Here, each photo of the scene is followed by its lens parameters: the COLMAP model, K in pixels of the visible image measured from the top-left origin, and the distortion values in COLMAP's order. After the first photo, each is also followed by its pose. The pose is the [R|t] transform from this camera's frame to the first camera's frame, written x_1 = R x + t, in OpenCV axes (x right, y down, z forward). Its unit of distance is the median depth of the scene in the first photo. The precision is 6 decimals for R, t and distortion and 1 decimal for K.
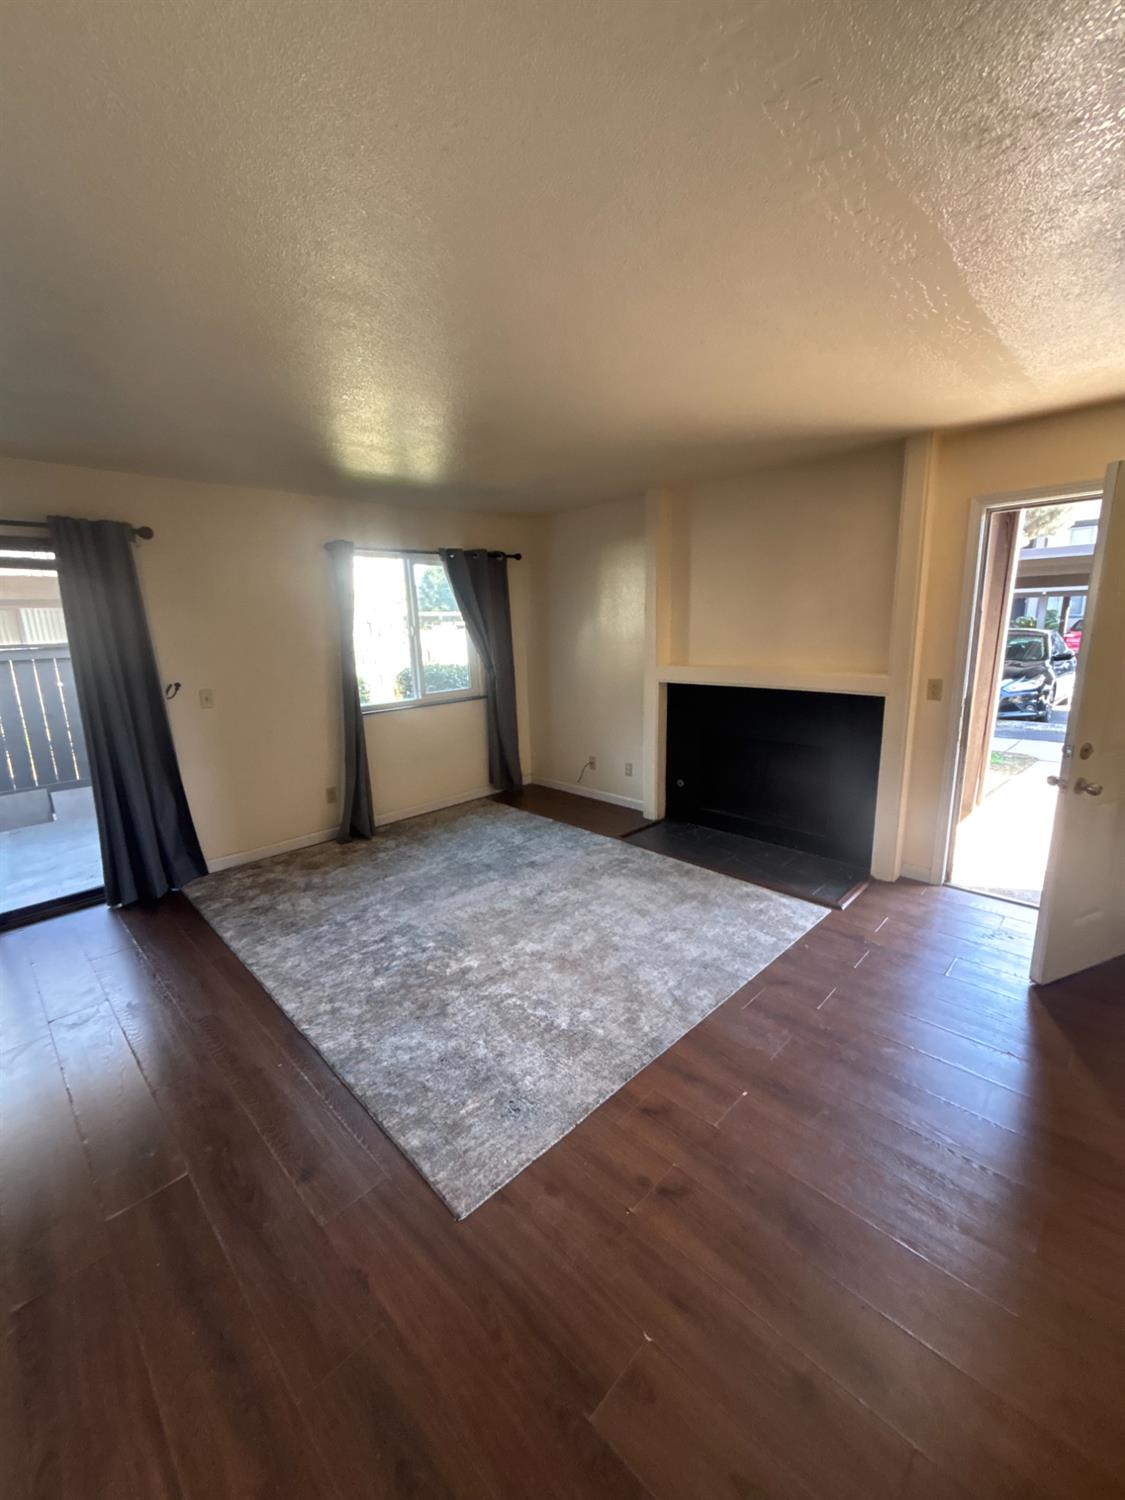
lens RADIAL K [[599.6, 0, 564.6], [0, 599.6, 748.1], [0, 0, 1]] dist [-0.002131, -0.000176]
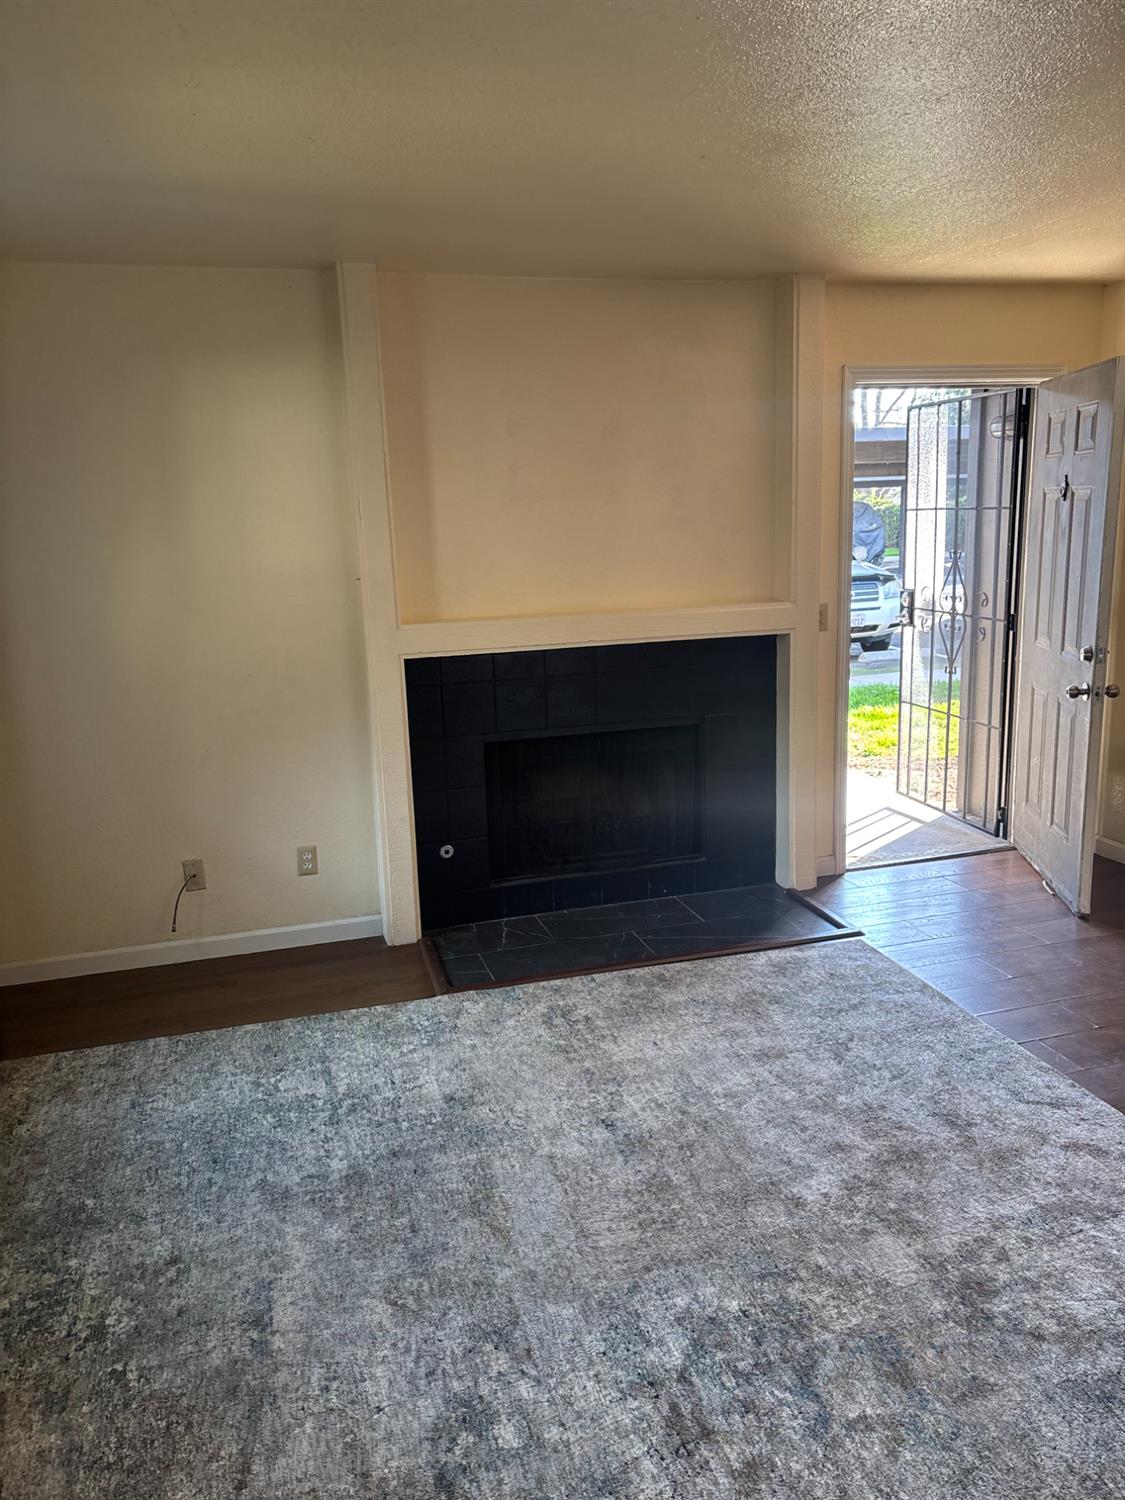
lens RADIAL K [[1130.2, 0, 562.5], [0, 1130.2, 750.0], [0, 0, 1]] dist [0.038977, -0.082377]
pose [[0.485616, -0.177580, 0.855945, -0.690091], [0.204289, 0.975091, 0.086397, -0.109097], [-0.849967, 0.132905, 0.509797, 0.506666]]
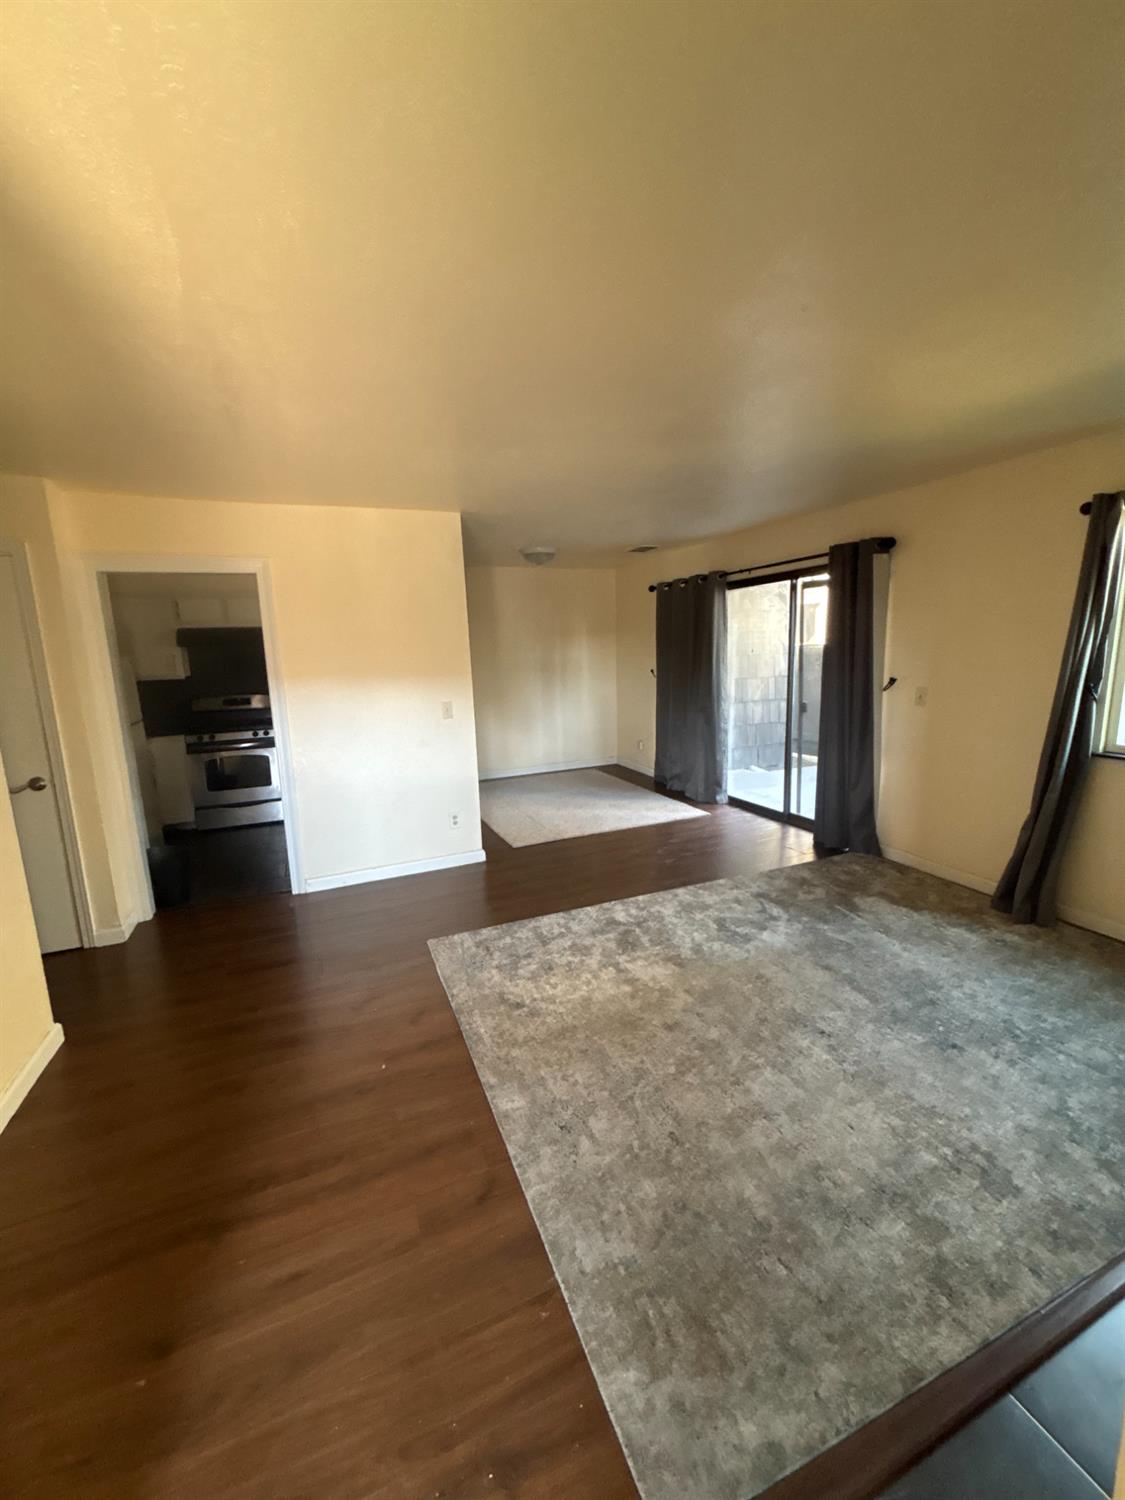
lens RADIAL K [[599.6, 0, 564.6], [0, 599.6, 748.1], [0, 0, 1]] dist [-0.002131, -0.000176]
pose [[-0.372492, 0.198664, -0.906522, 0.567813], [-0.152521, 0.950431, 0.270958, -0.185179], [0.915416, 0.239193, -0.323728, 0.805878]]
